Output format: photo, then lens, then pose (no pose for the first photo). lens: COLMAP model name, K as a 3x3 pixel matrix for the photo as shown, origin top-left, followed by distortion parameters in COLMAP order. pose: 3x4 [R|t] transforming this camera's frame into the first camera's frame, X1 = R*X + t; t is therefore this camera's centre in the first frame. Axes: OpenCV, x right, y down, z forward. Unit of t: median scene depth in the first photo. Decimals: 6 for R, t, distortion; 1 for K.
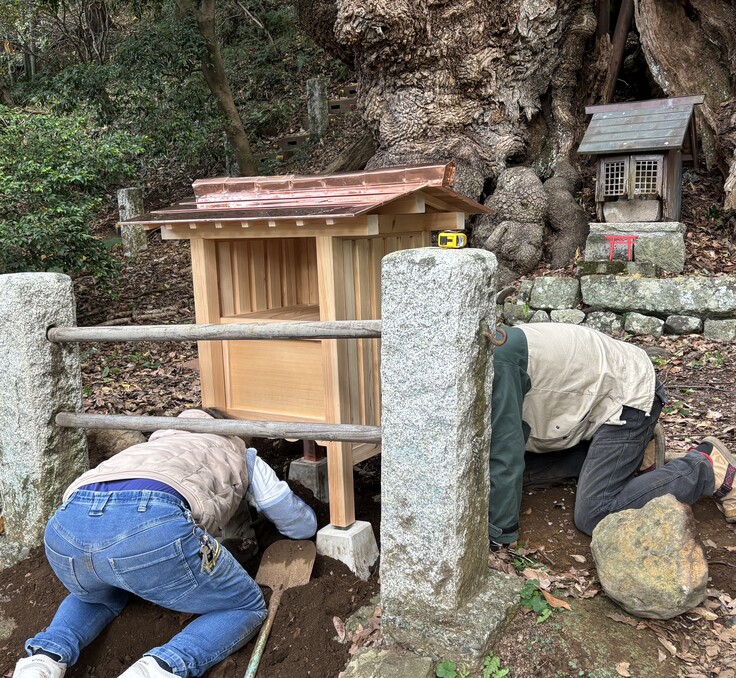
lens RADIAL K [[768.1, 0, 368.5], [0, 768.1, 341.0], [0, 0, 1]] dist [0.041081, 0.000000]
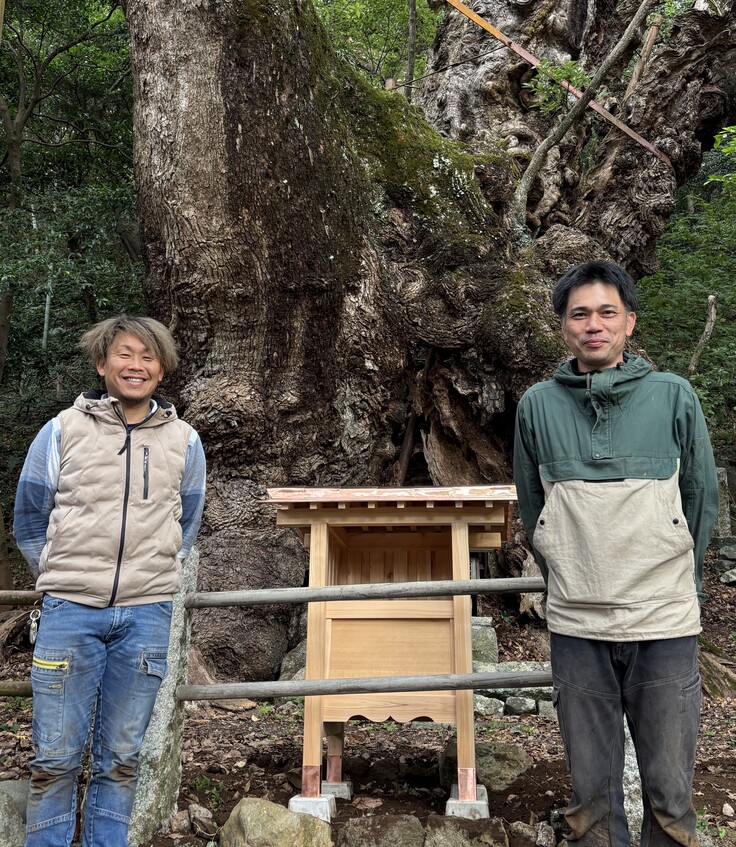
lens RADIAL K [[798.6, 0, 367.1], [0, 798.6, 423.7], [0, 0, 1]] dist [-0.009480, 0.000000]
pose [[0.925003, 0.153782, 0.347450, -0.188151], [0.008588, 0.905741, -0.423745, 0.071657], [-0.379864, 0.394949, 0.836492, -0.012146]]
